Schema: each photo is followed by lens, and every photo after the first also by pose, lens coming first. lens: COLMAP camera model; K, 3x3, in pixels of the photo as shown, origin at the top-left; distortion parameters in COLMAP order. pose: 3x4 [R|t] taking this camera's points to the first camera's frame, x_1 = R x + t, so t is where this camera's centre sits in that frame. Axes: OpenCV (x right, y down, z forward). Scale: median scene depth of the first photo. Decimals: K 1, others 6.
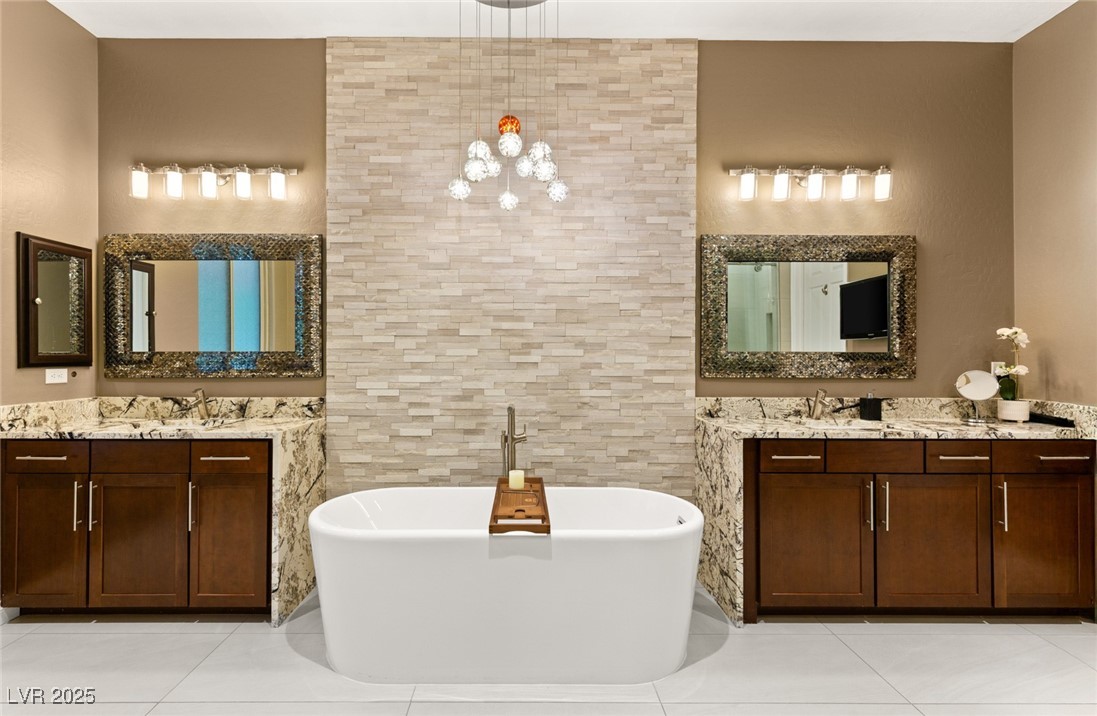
lens RADIAL K [[513.5, 0, 540.5], [0, 513.5, 360.3], [0, 0, 1]] dist [0.011629, -0.001021]
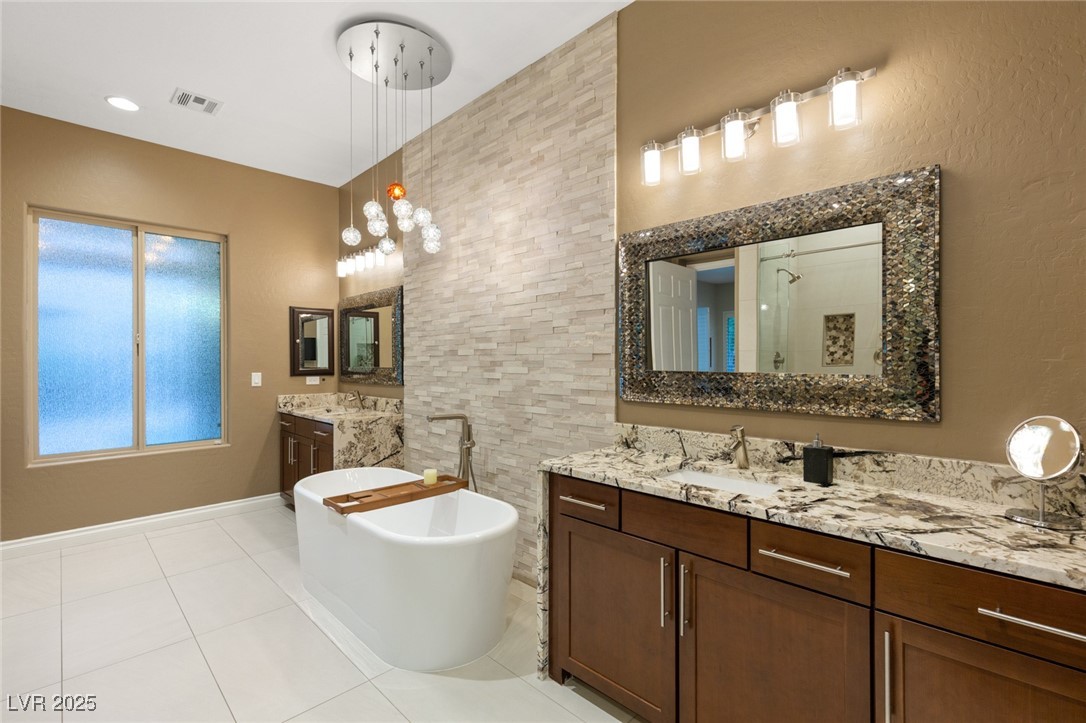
lens RADIAL K [[495.6, 0, 542.2], [0, 495.6, 368.4], [0, 0, 1]] dist [0.011793, -0.003997]
pose [[0.692111, 0.007208, -0.721755, 0.828217], [-0.003610, 0.999972, 0.006526, -0.025338], [0.721782, -0.001911, 0.692117, 0.328043]]
